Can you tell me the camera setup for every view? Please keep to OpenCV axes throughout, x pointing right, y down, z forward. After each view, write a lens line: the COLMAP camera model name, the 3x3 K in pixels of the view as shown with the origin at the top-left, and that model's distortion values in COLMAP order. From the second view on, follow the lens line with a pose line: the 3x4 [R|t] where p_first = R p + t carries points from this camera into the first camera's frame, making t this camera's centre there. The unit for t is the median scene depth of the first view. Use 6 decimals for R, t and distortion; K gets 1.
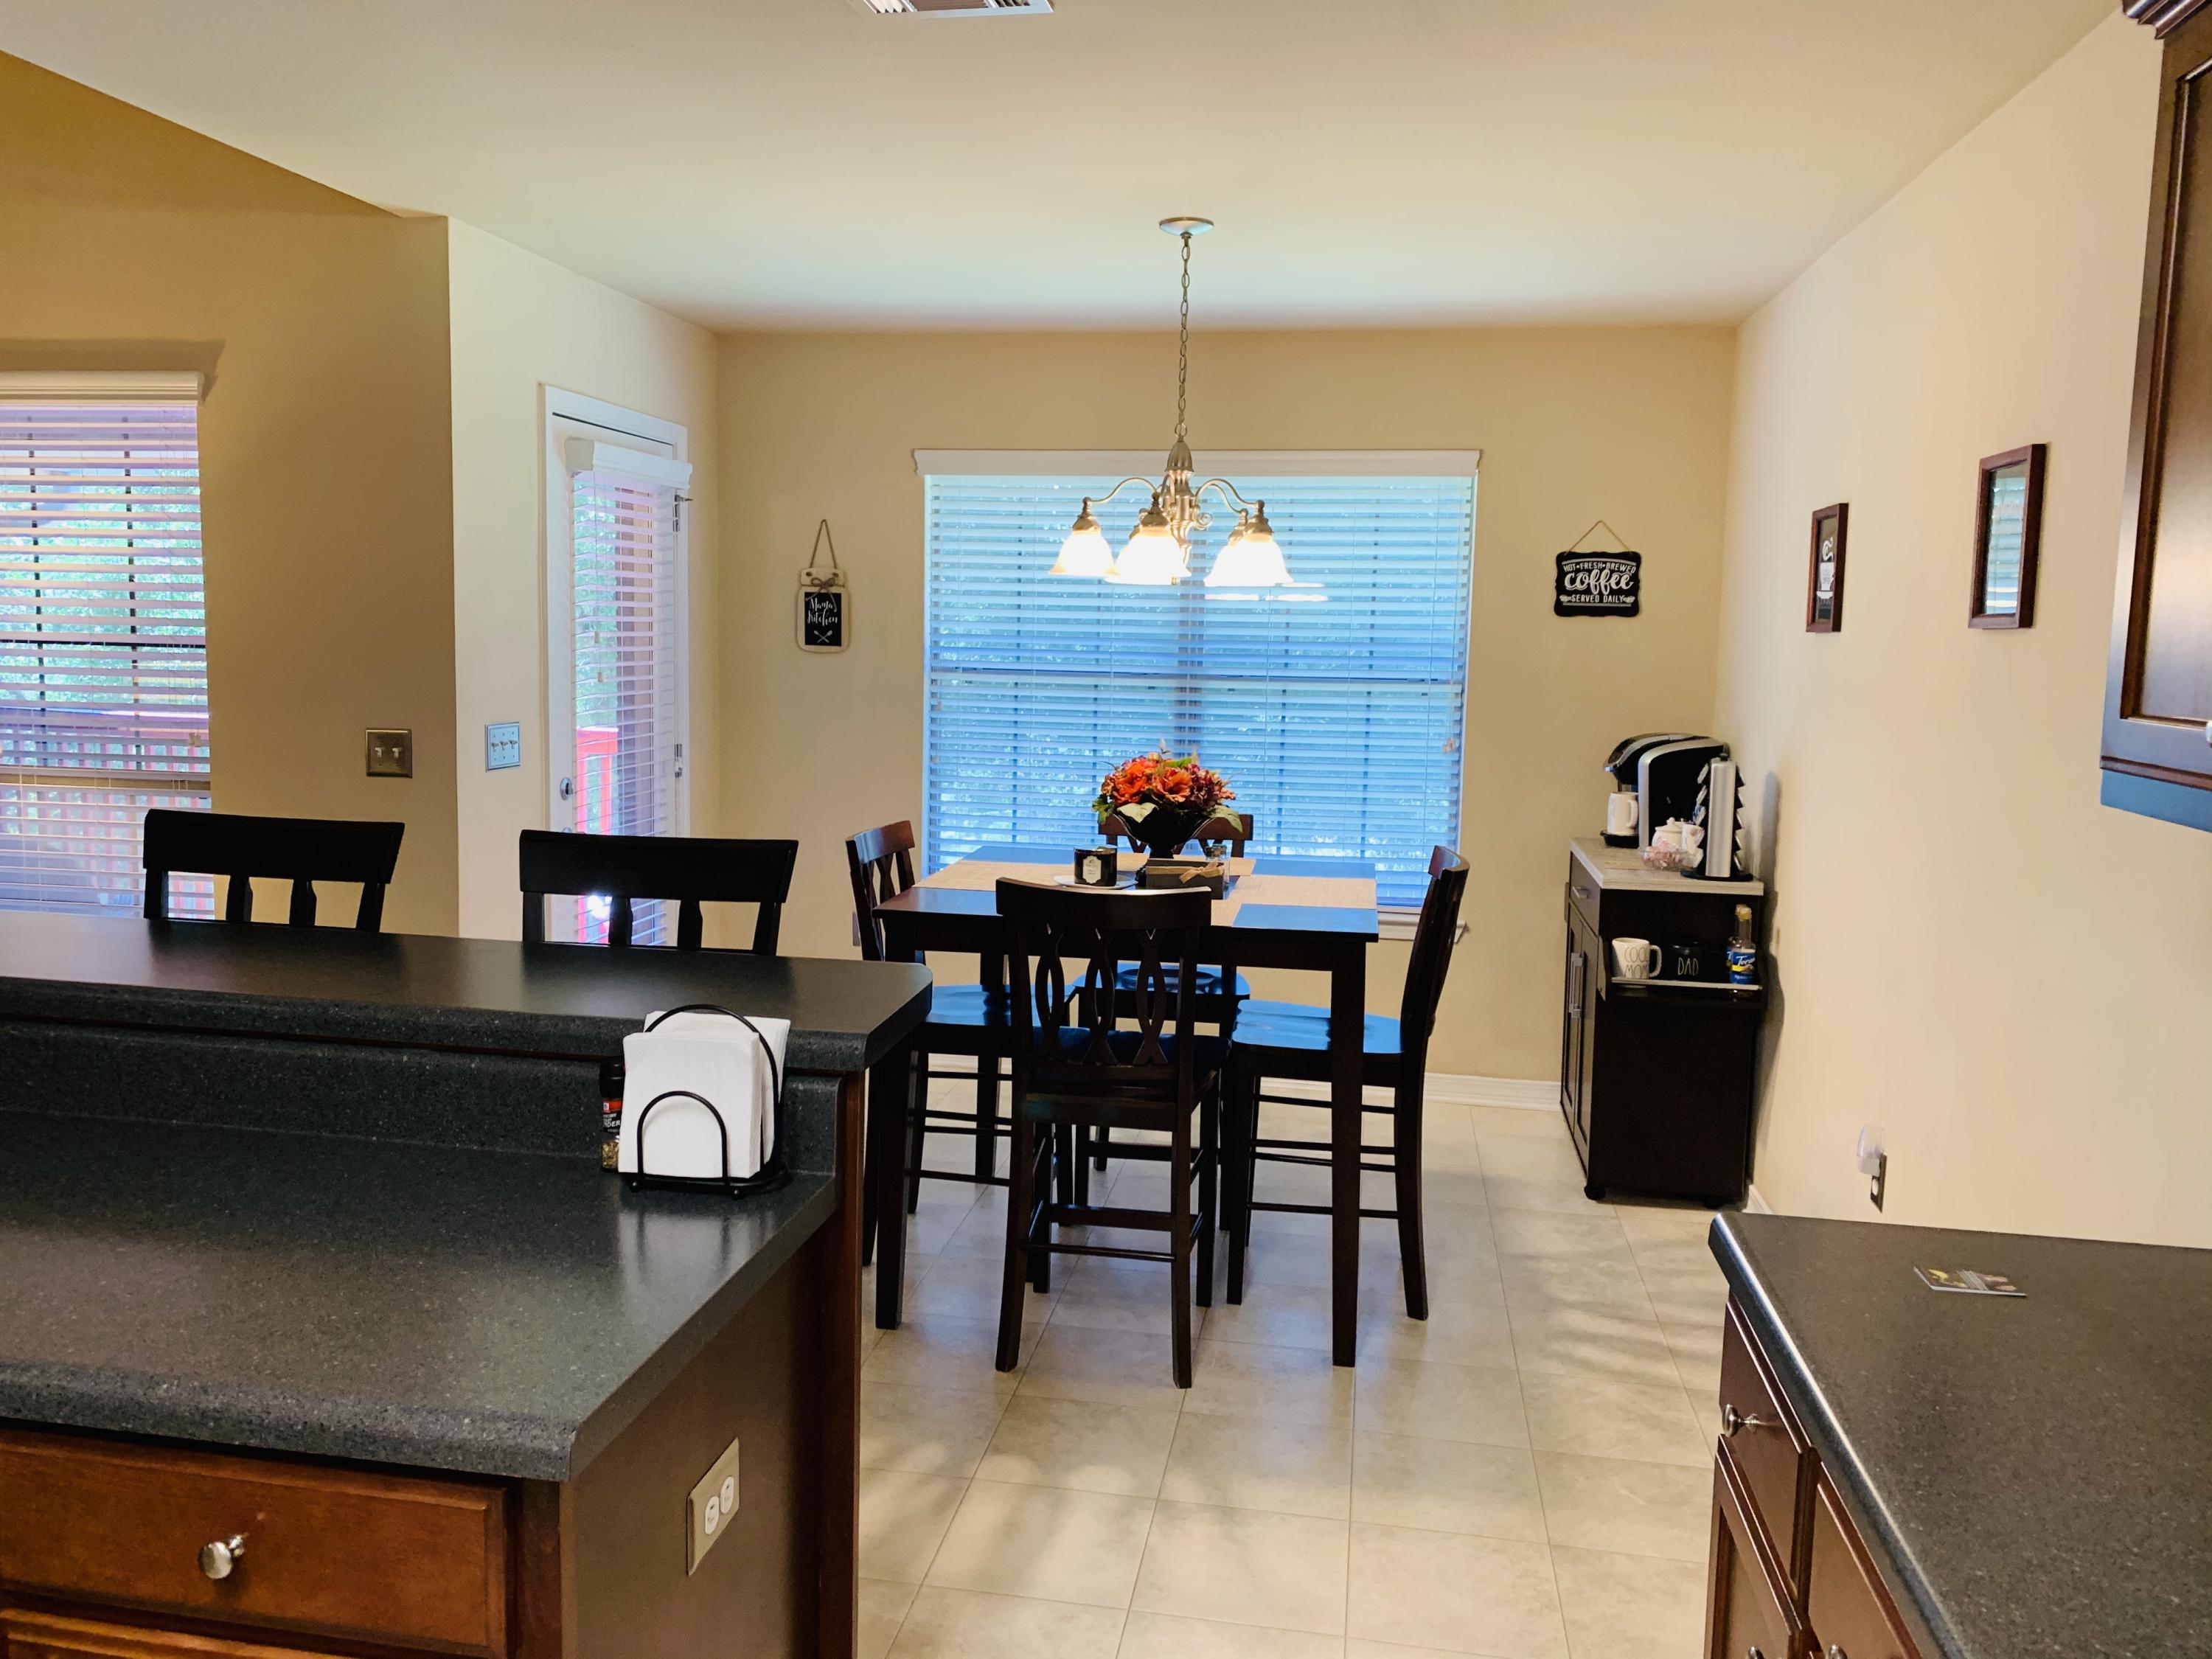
lens RADIAL K [[1712.0, 0, 1106.0], [0, 1712.0, 829.5], [0, 0, 1]] dist [0.008443, 0.002541]
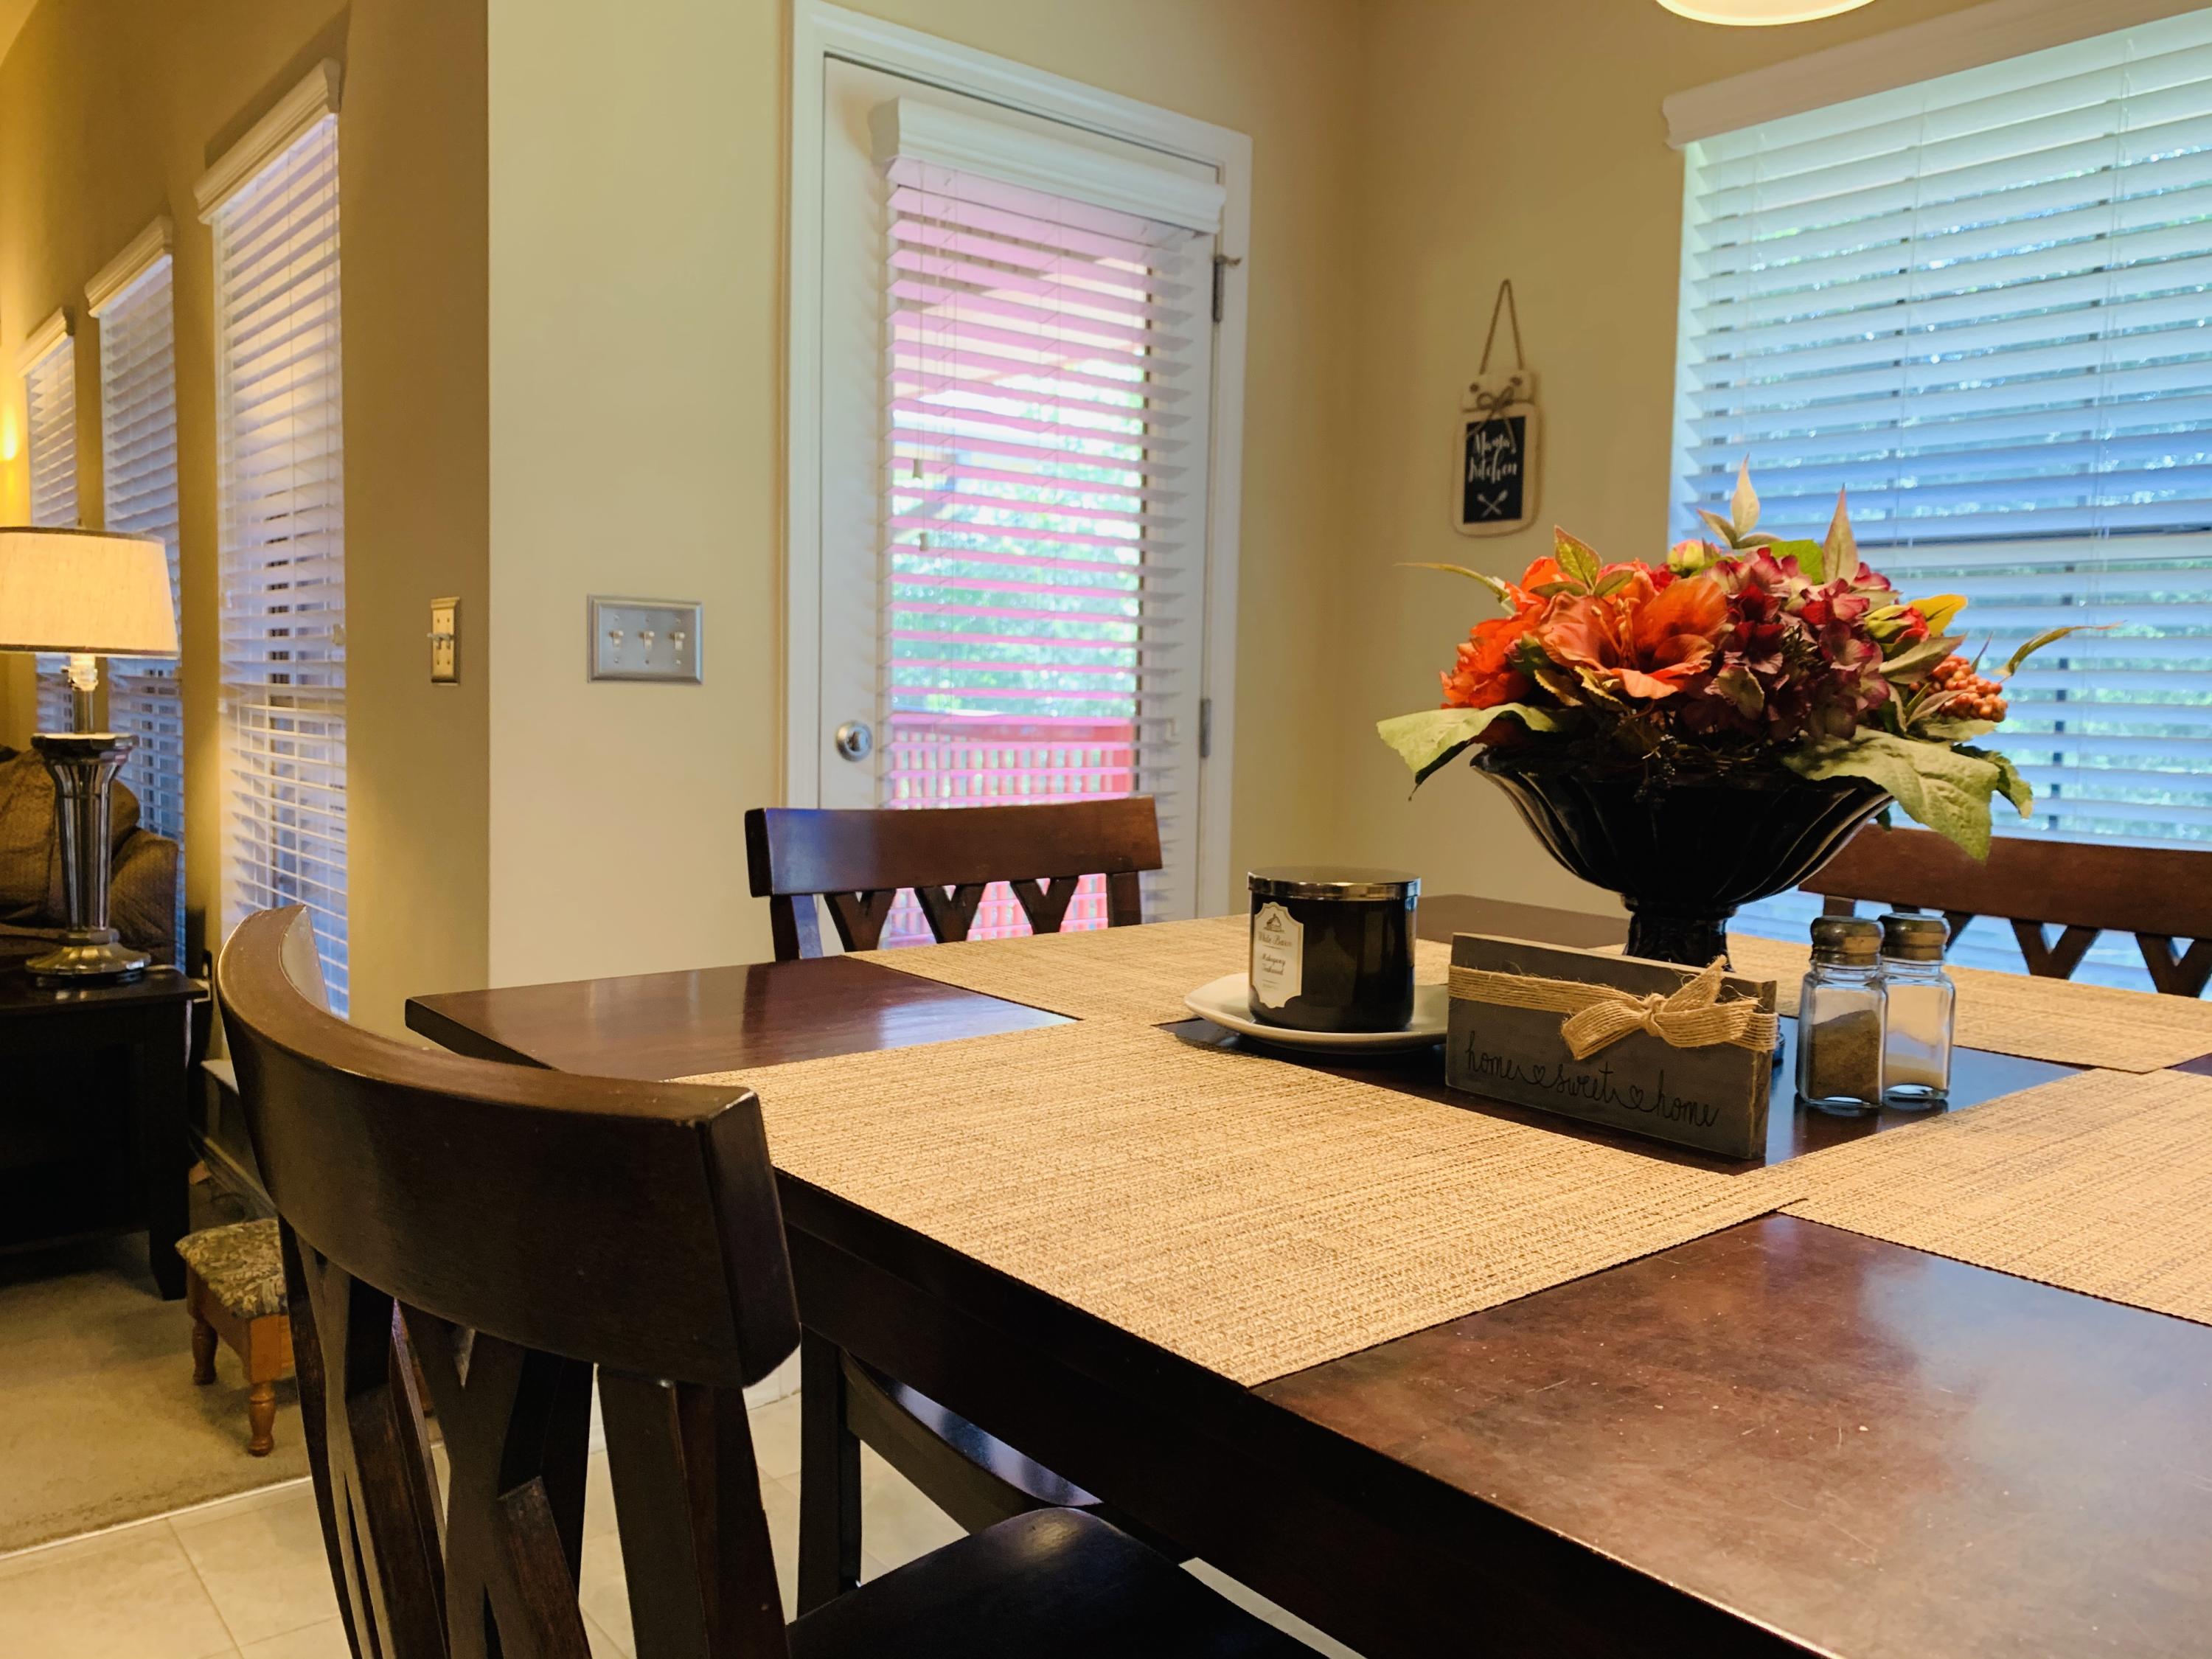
lens RADIAL K [[1712.0, 0, 1106.0], [0, 1712.0, 829.5], [0, 0, 1]] dist [0.008443, 0.002541]
pose [[0.749492, 0.044908, -0.660488, 0.097118], [-0.080584, 0.996466, -0.023691, 0.008578], [0.657091, 0.070981, 0.750462, 0.537668]]
